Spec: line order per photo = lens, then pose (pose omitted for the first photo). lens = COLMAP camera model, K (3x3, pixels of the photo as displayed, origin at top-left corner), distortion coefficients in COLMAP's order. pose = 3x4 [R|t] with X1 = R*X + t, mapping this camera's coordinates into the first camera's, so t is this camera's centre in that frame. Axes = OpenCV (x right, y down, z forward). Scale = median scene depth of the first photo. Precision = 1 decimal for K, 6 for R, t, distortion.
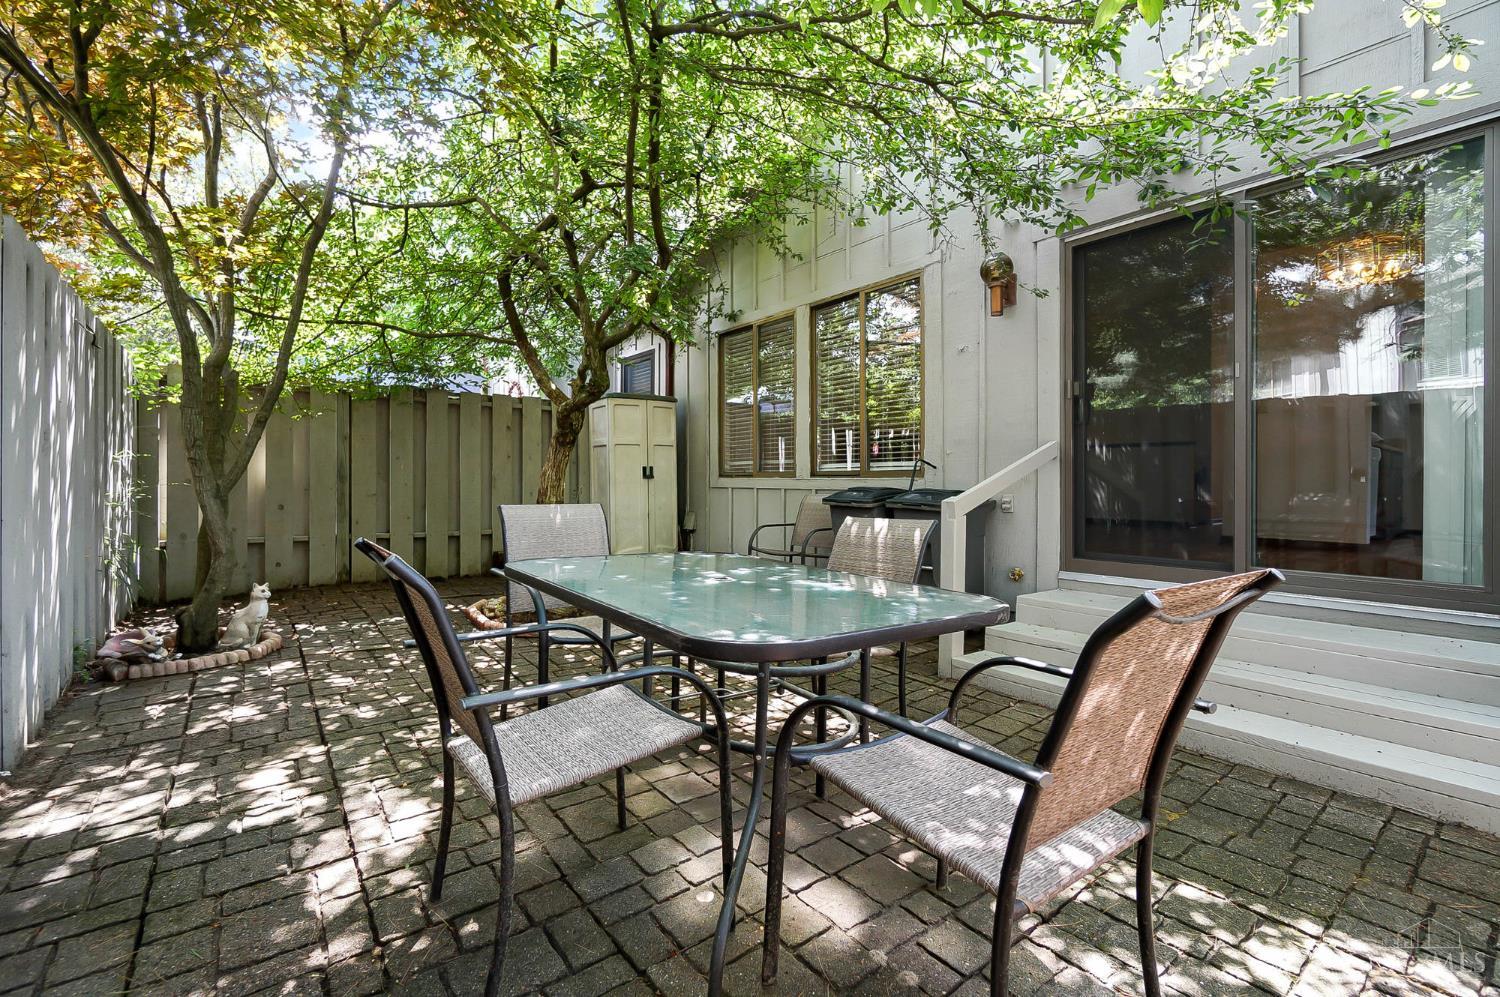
lens RADIAL K [[646.0, 0, 753.3], [0, 646.0, 480.6], [0, 0, 1]] dist [-0.009974, 0.000282]
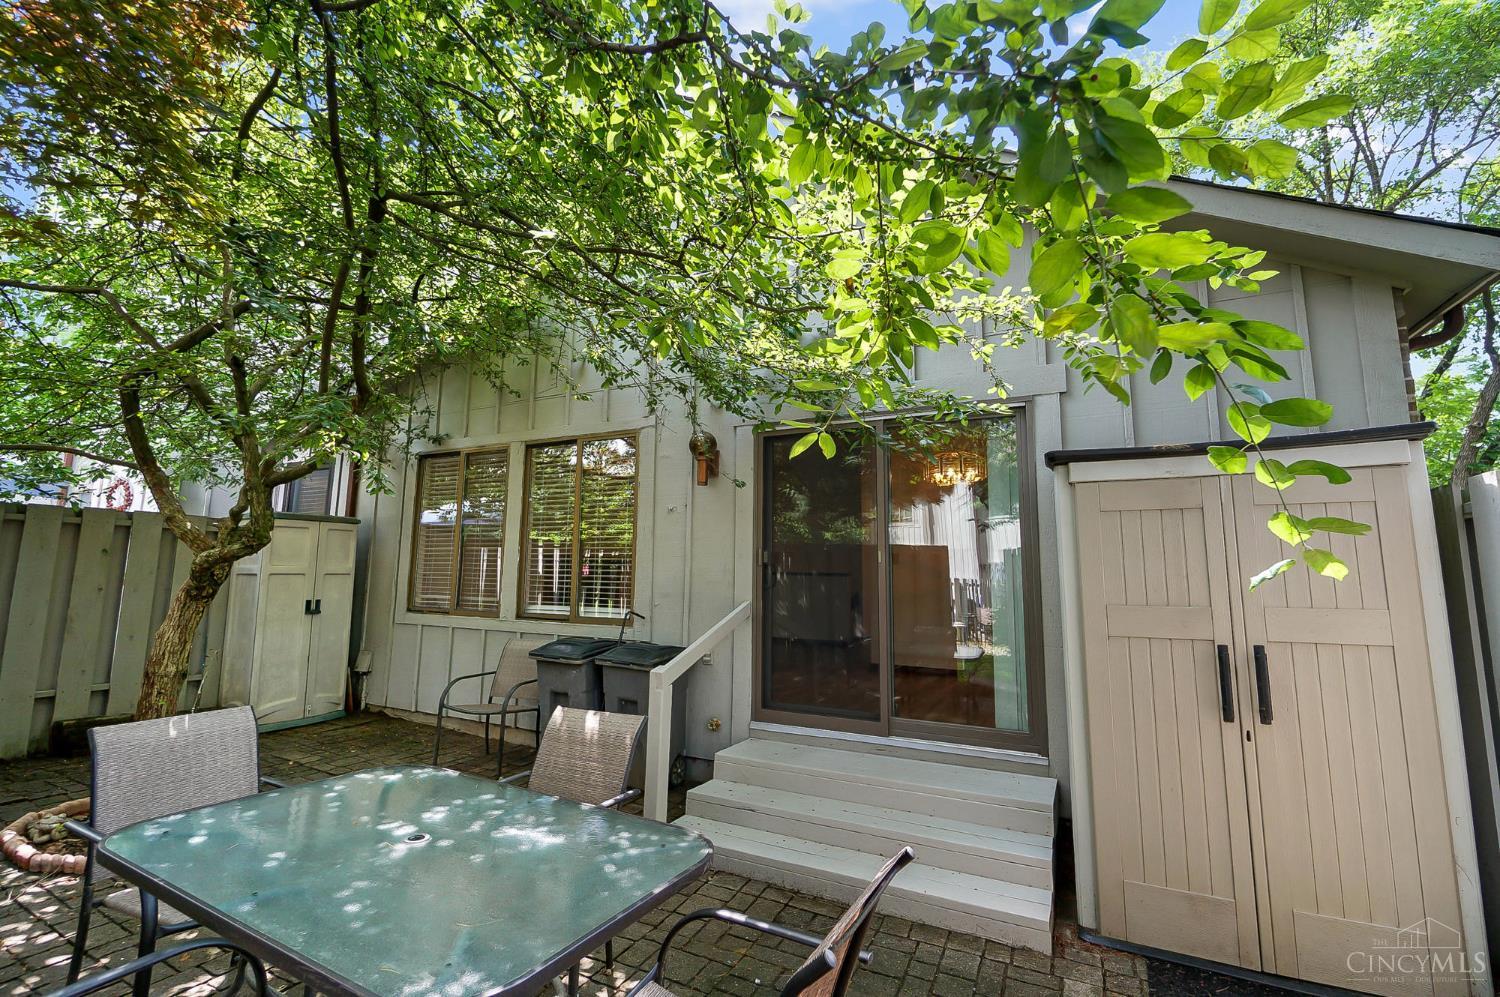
lens RADIAL K [[635.3, 0, 750.0], [0, 635.3, 498.5], [0, 0, 1]] dist [0.001818, -0.004413]
pose [[0.902308, 0.066908, 0.425869, -0.011482], [-0.010936, 0.991117, -0.132542, -0.061000], [-0.430954, 0.114936, 0.895024, -0.015409]]
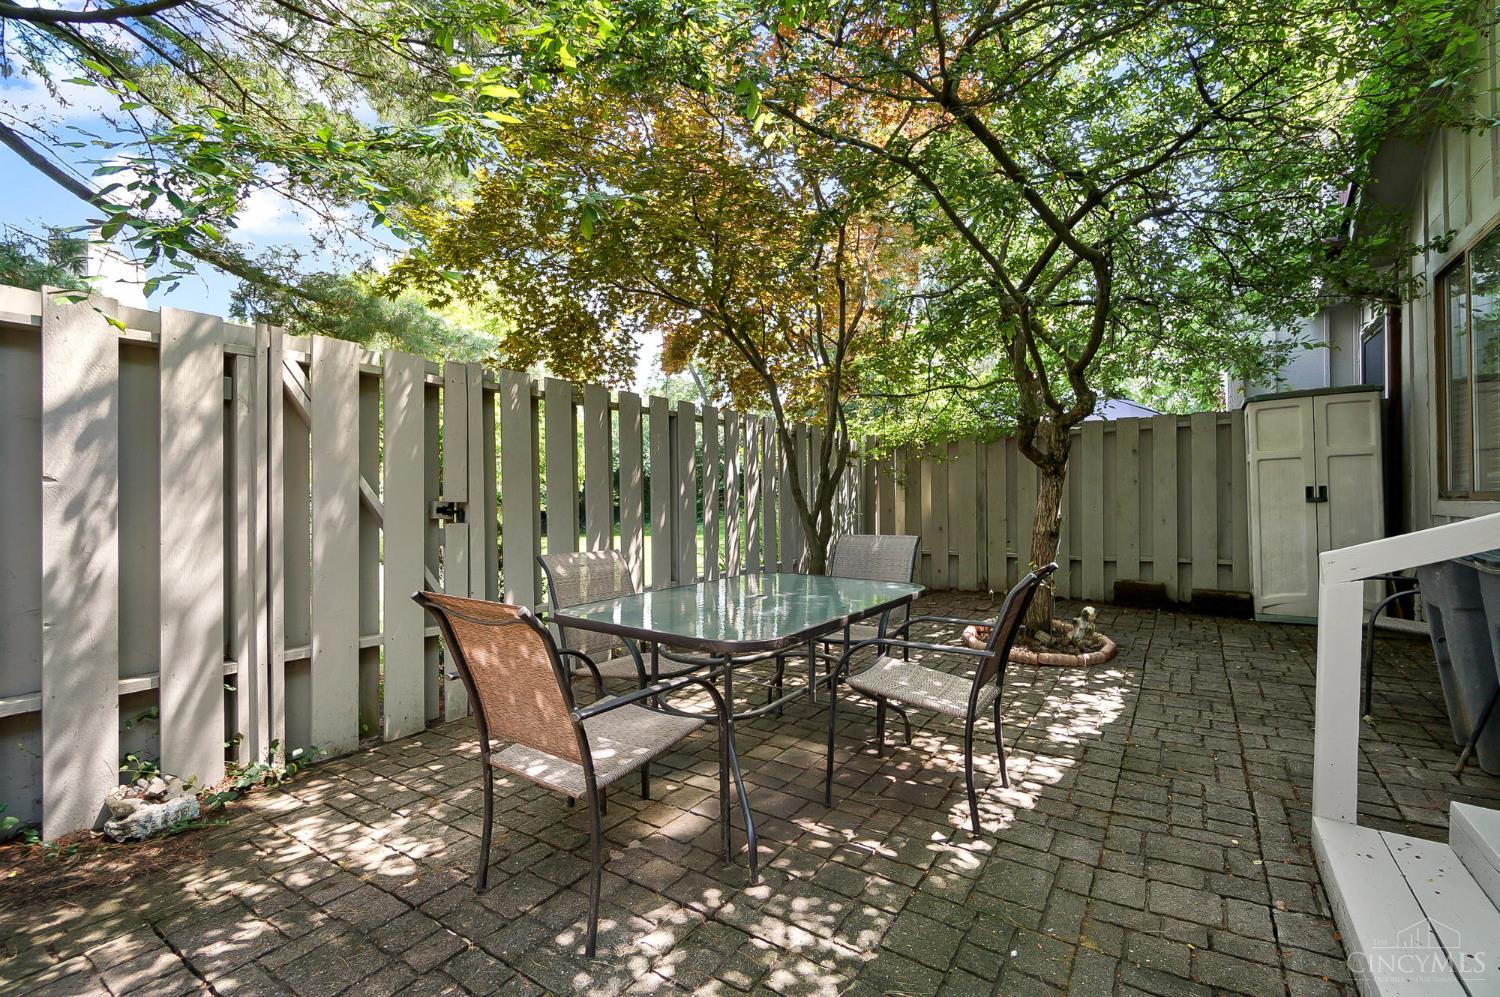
lens RADIAL K [[648.6, 0, 750.0], [0, 648.6, 498.5], [0, 0, 1]] dist [-0.026214, 0.000218]
pose [[0.330925, -0.017364, -0.943497, 0.382947], [0.011499, 0.999831, -0.014368, -0.005826], [0.943587, -0.006094, 0.331068, 0.174783]]
